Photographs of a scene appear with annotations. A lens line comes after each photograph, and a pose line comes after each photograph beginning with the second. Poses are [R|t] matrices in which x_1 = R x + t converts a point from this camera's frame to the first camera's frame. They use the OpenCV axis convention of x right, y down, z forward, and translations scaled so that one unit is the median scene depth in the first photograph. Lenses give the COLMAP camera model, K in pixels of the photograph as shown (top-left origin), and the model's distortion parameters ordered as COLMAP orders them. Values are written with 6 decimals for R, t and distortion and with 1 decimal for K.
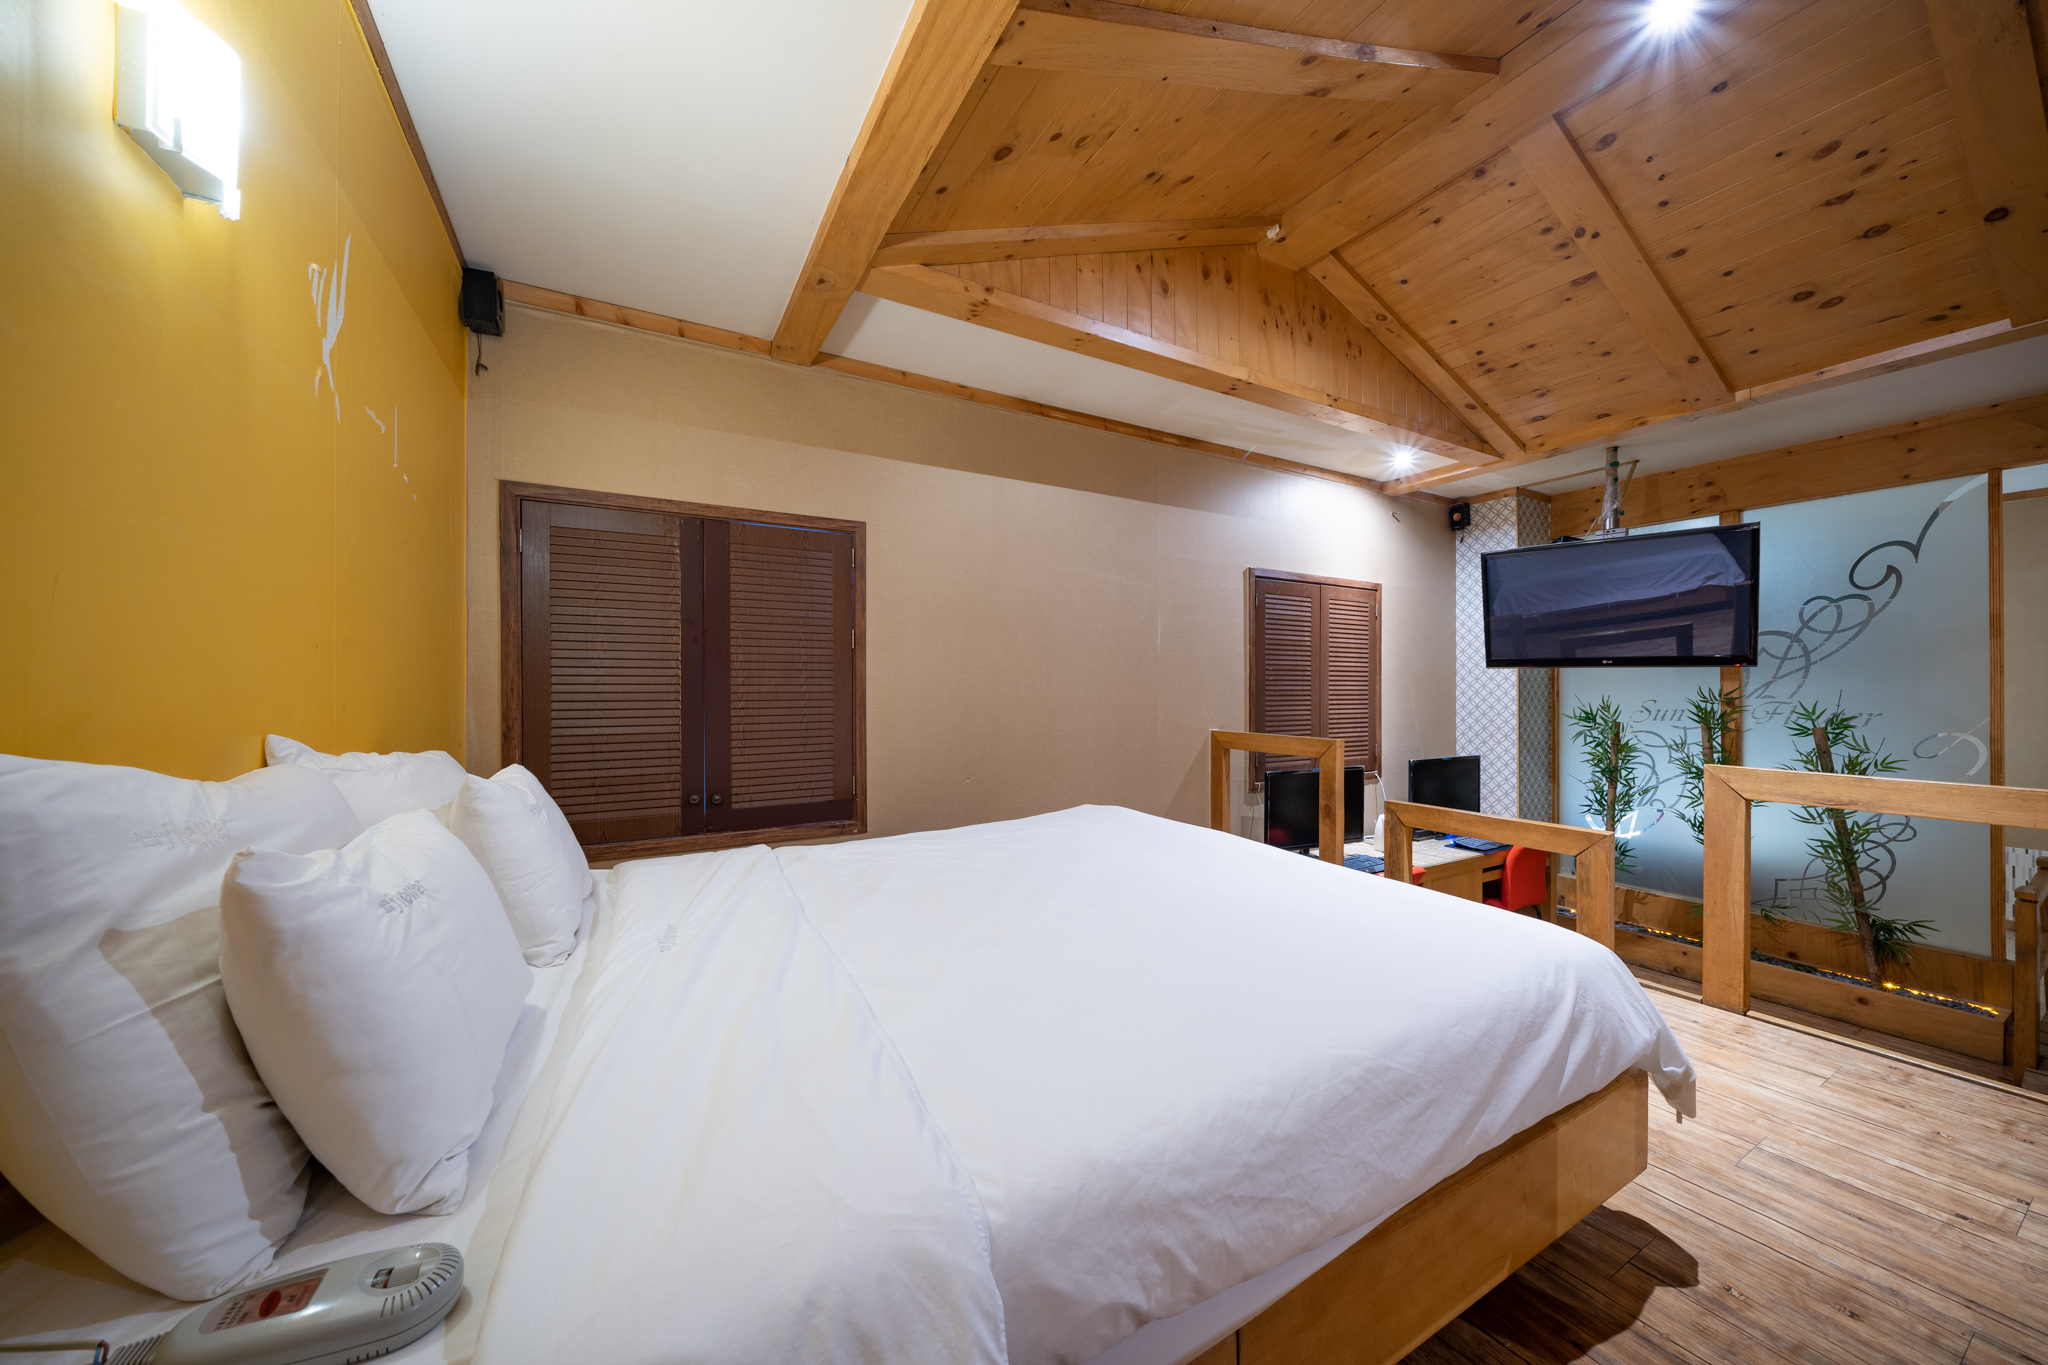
lens RADIAL K [[698.9, 0, 1023.6], [0, 698.9, 689.1], [0, 0, 1]] dist [-0.001229, -0.000047]
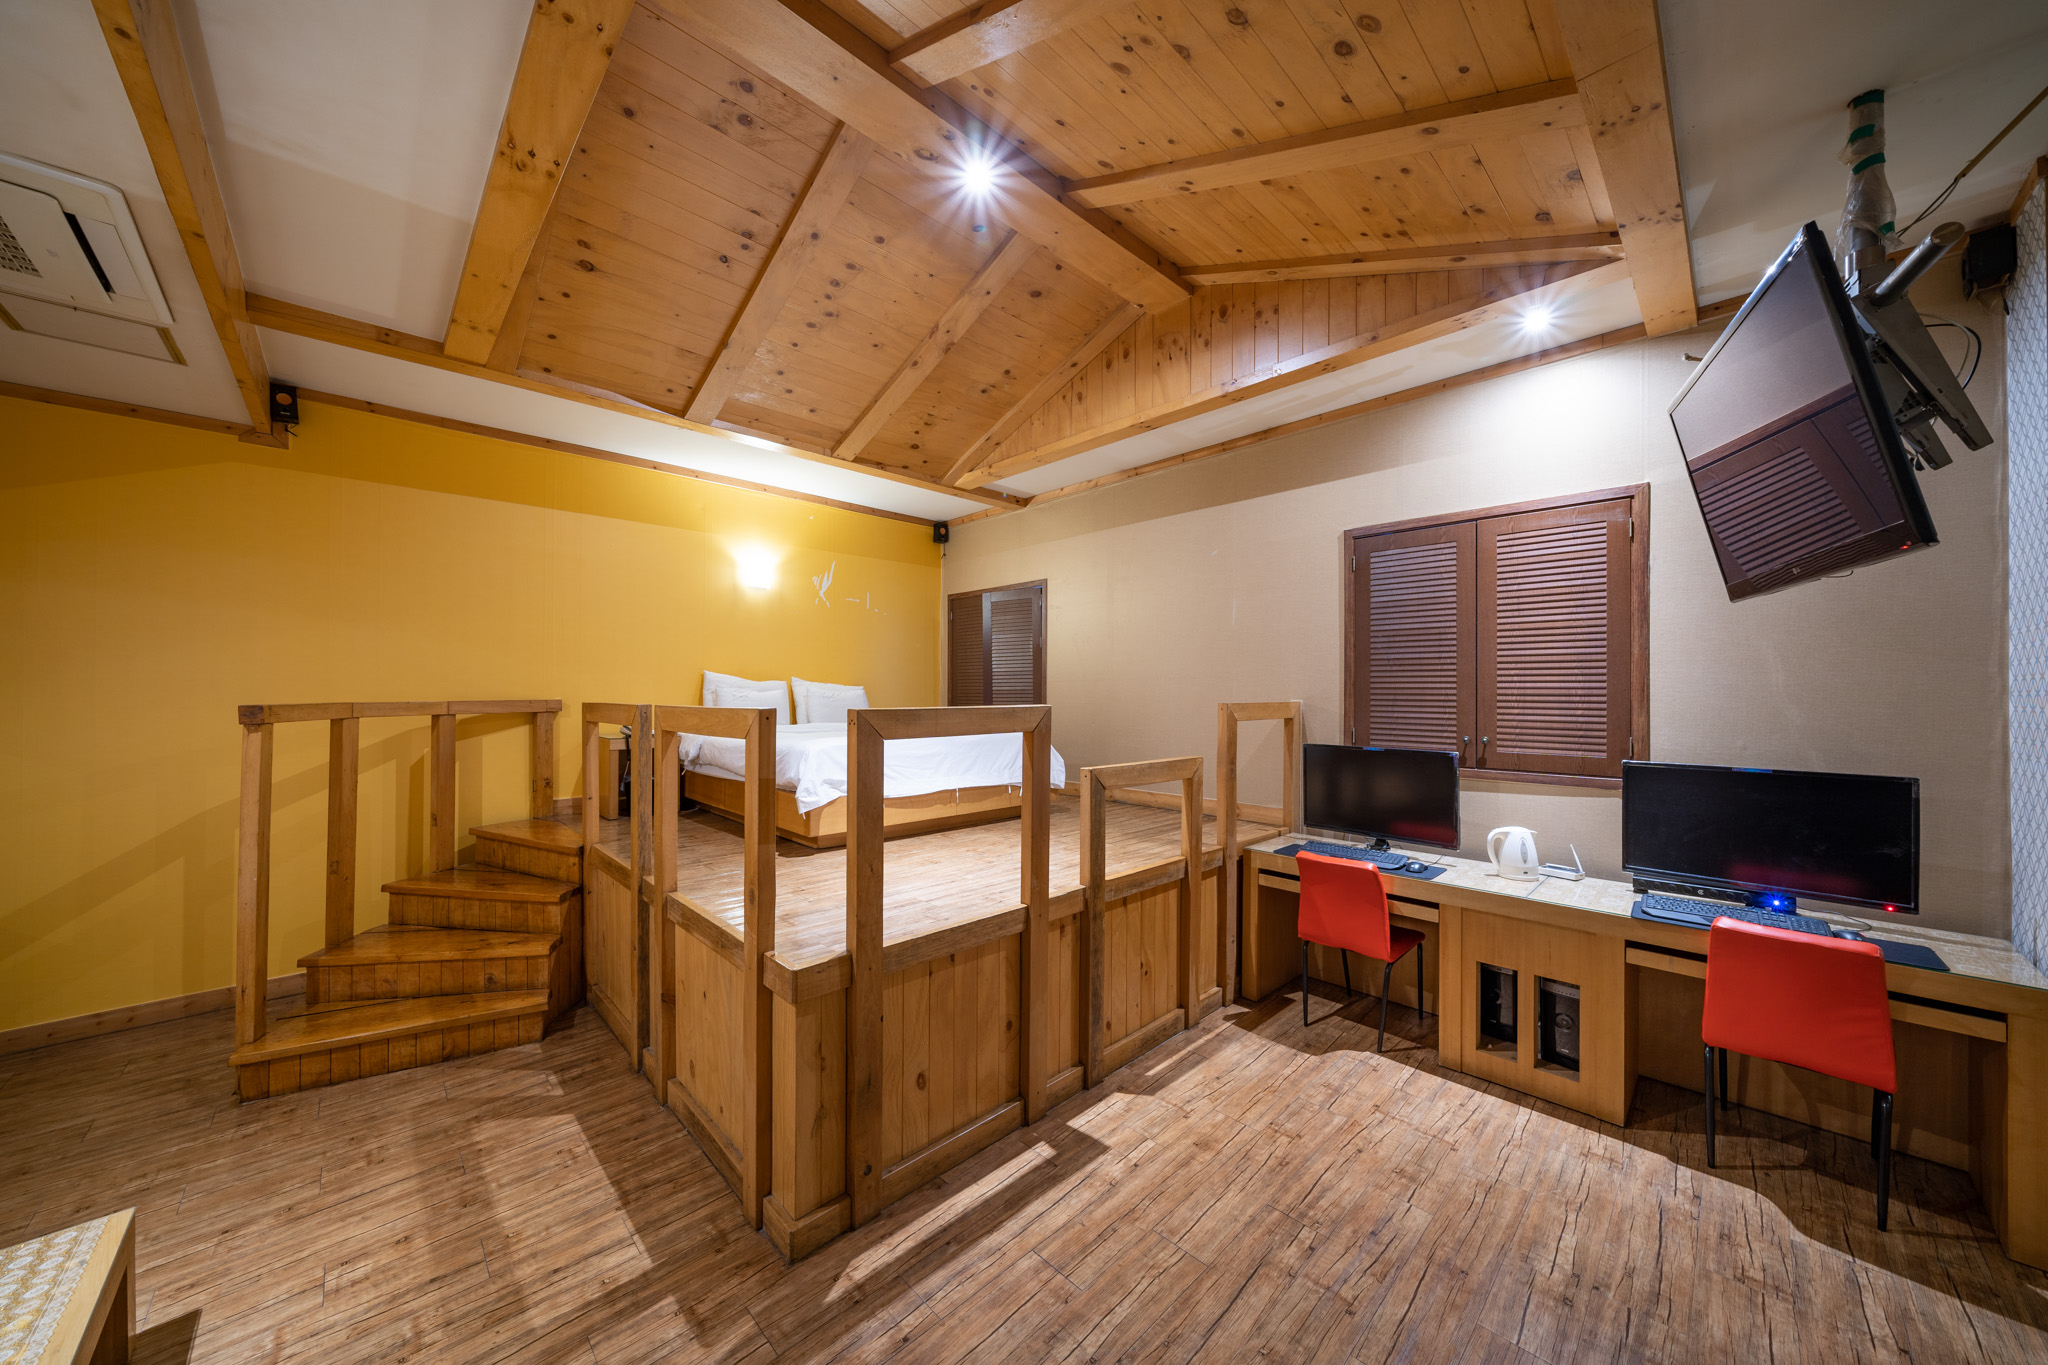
lens RADIAL K [[698.9, 0, 1024.4], [0, 698.9, 686.9], [0, 0, 1]] dist [-0.001229, -0.000047]
pose [[0.250361, -0.004926, -0.968140, 1.417127], [-0.001484, 0.999984, -0.005471, 0.053851], [0.968152, 0.002806, 0.250349, 0.438177]]
